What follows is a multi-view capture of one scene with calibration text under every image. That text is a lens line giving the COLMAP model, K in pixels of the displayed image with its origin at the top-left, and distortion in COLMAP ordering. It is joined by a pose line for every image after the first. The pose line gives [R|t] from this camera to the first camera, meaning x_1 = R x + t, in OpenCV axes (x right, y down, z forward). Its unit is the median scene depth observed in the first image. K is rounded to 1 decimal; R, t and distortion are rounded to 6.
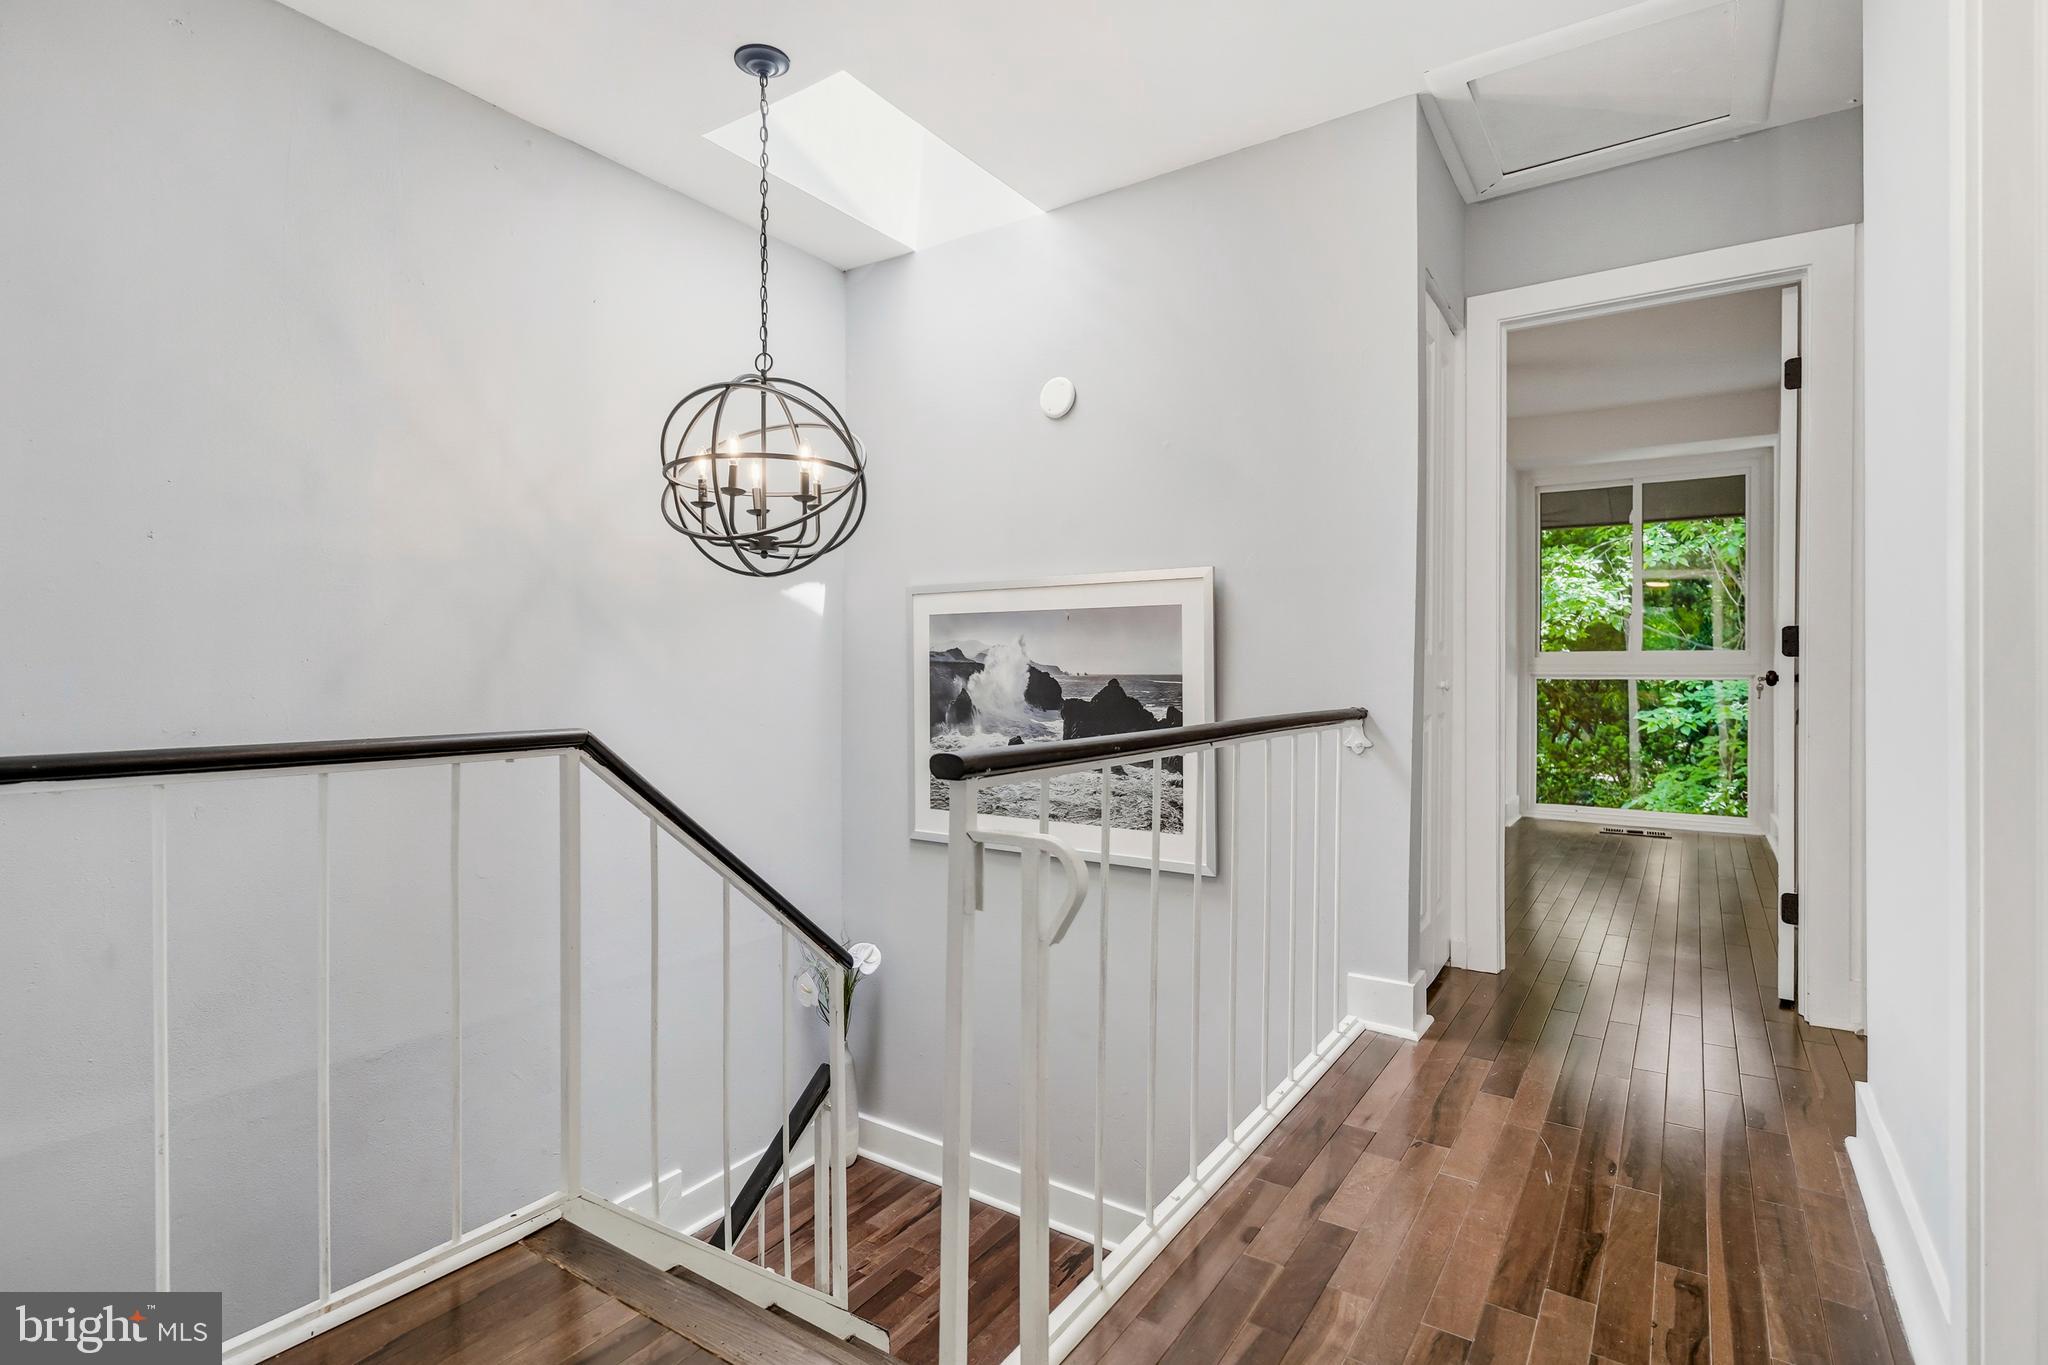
lens RADIAL K [[1009.3, 0, 1022.3], [0, 1009.3, 696.8], [0, 0, 1]] dist [0.002726, -0.001061]
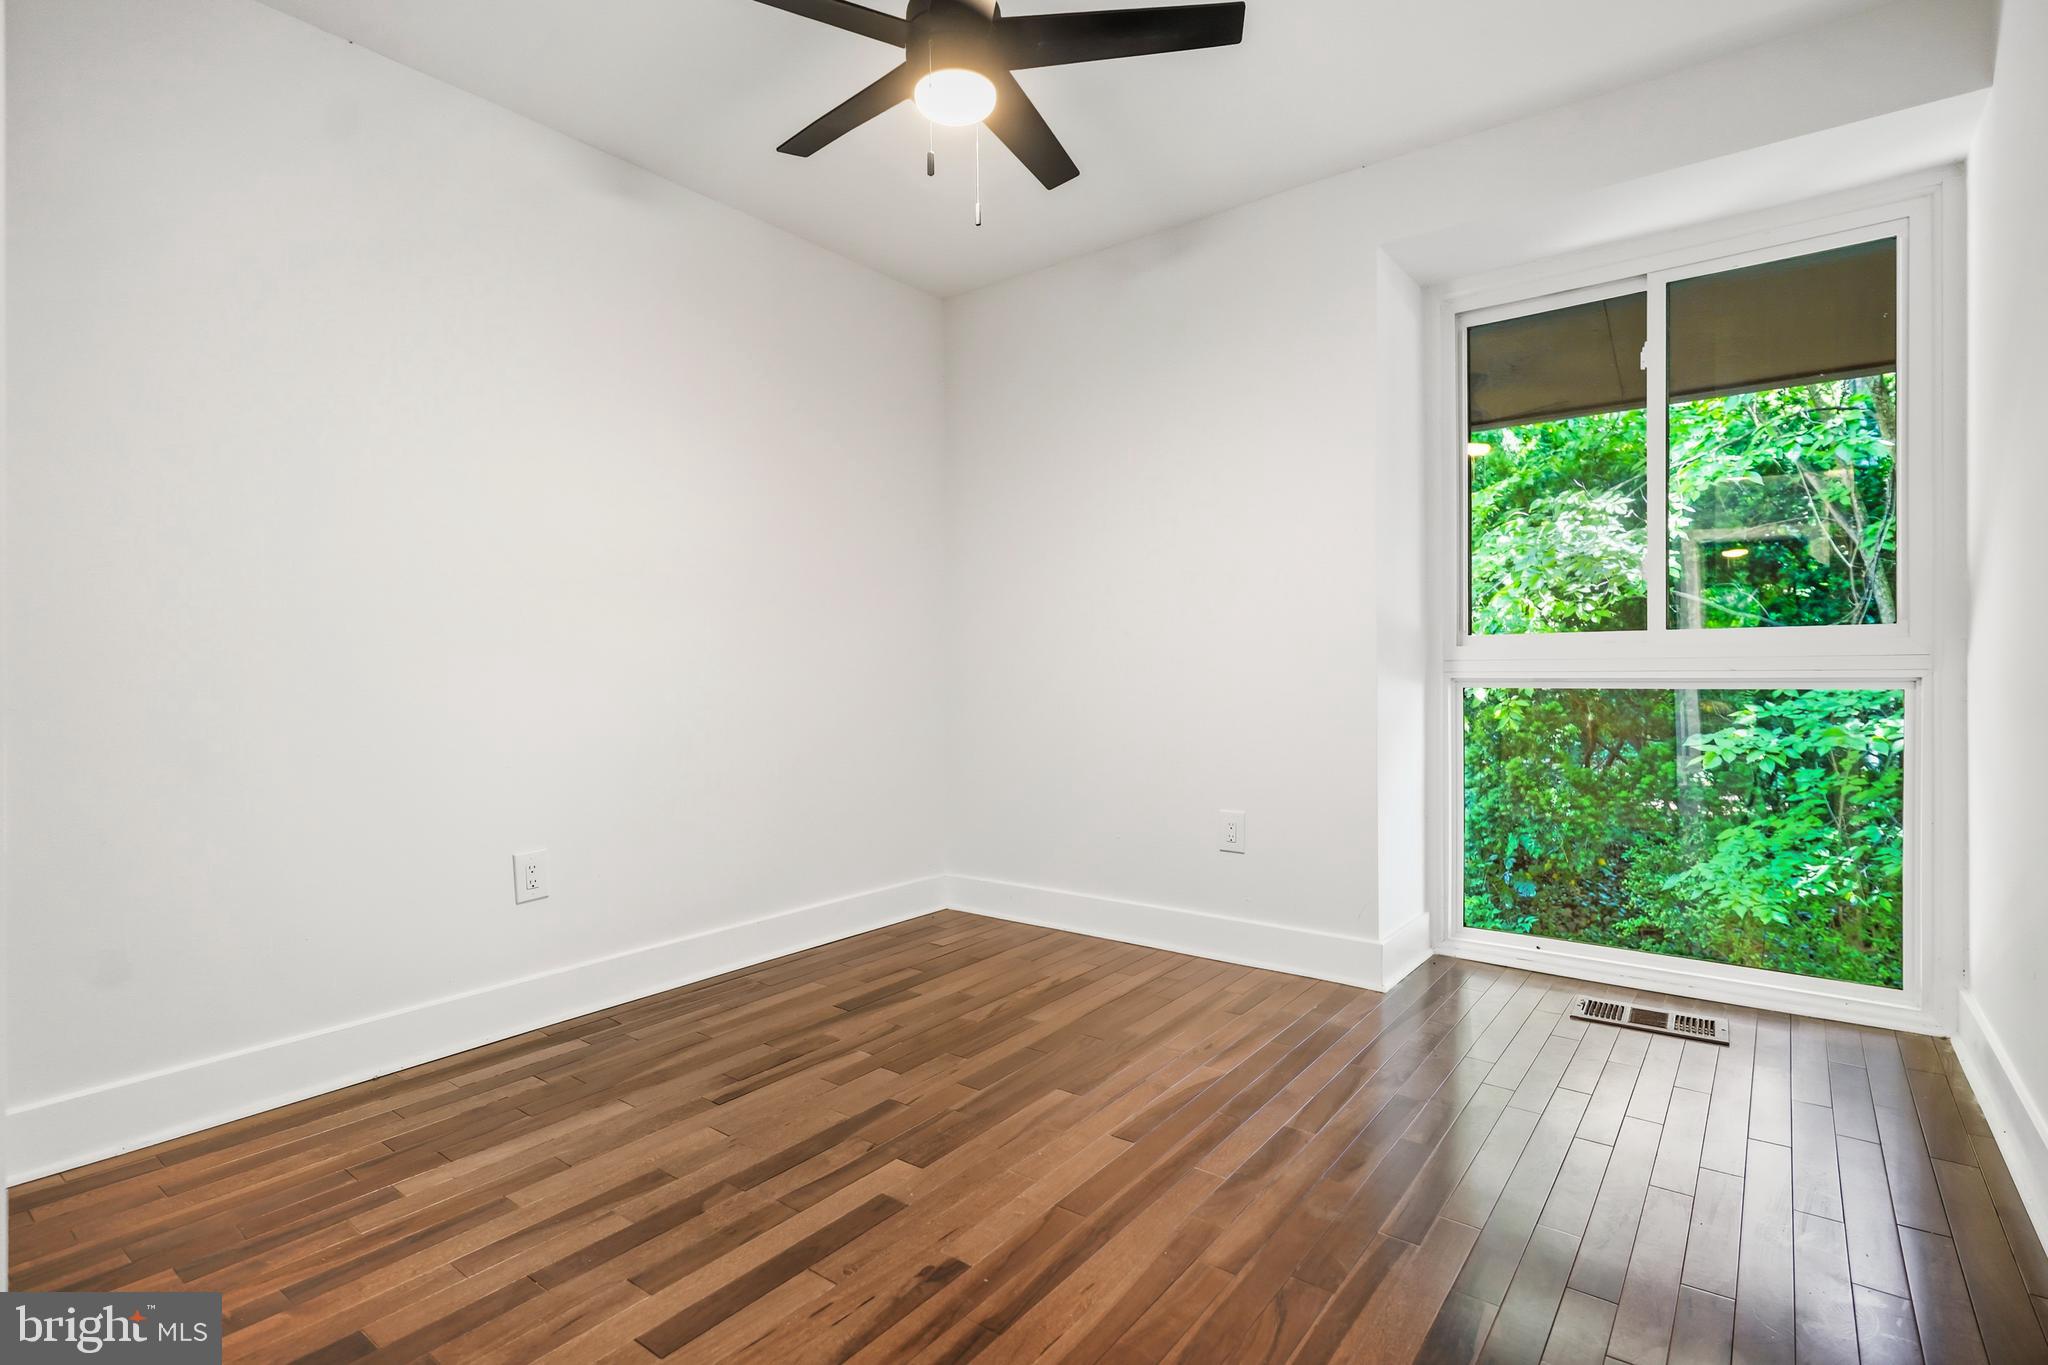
lens RADIAL K [[1009.3, 0, 1025.1], [0, 1009.3, 678.7], [0, 0, 1]] dist [0.002726, -0.001061]
pose [[0.998362, 0.001242, -0.057194, 0.231546], [-0.001972, 0.999917, -0.012710, -0.010524], [0.057173, 0.012801, 0.998282, 0.346377]]
